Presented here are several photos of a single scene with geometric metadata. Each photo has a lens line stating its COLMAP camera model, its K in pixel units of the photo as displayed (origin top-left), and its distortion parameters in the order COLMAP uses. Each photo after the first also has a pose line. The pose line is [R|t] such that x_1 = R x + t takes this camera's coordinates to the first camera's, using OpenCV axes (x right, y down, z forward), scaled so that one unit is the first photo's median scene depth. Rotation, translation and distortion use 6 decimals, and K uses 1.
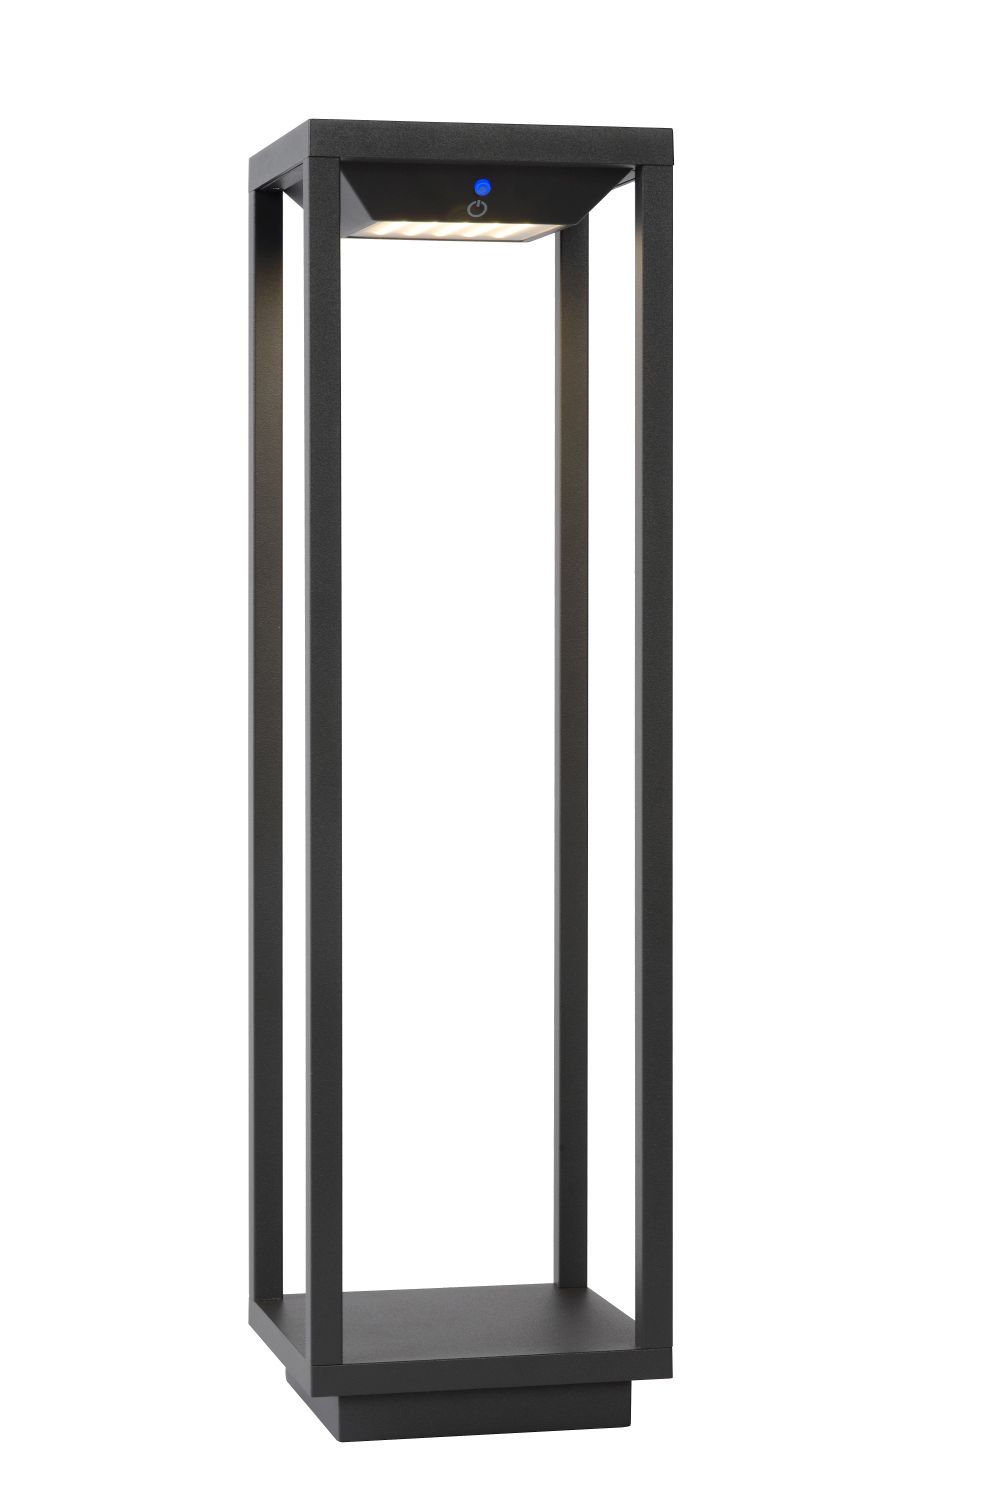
lens RADIAL K [[3994.8, 0, 500.5], [0, 3994.8, 750.0], [0, 0, 1]] dist [-0.093120, -0.556077]
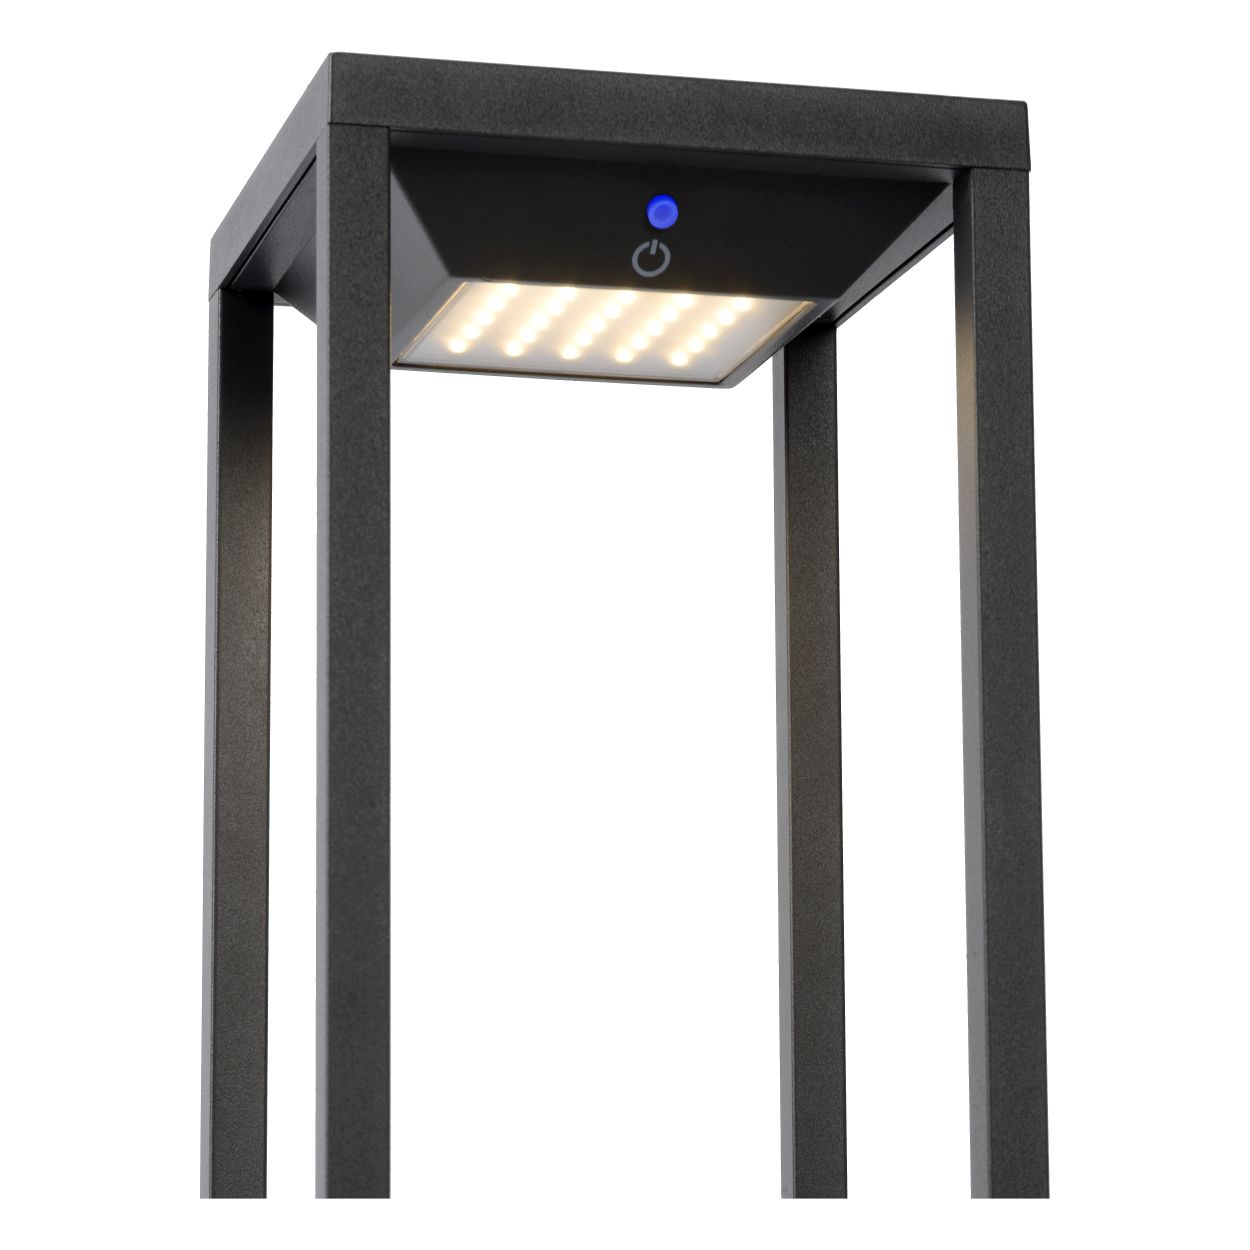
lens RADIAL K [[4860.1, 0, 625.0], [0, 4860.1, 625.0], [0, 0, 1]] dist [-0.076477, 0.922195]
pose [[0.999725, -0.002240, 0.023360, -0.024173], [0.006943, 0.979104, -0.203243, 0.039465], [-0.022417, 0.203349, 0.978850, 0.392286]]
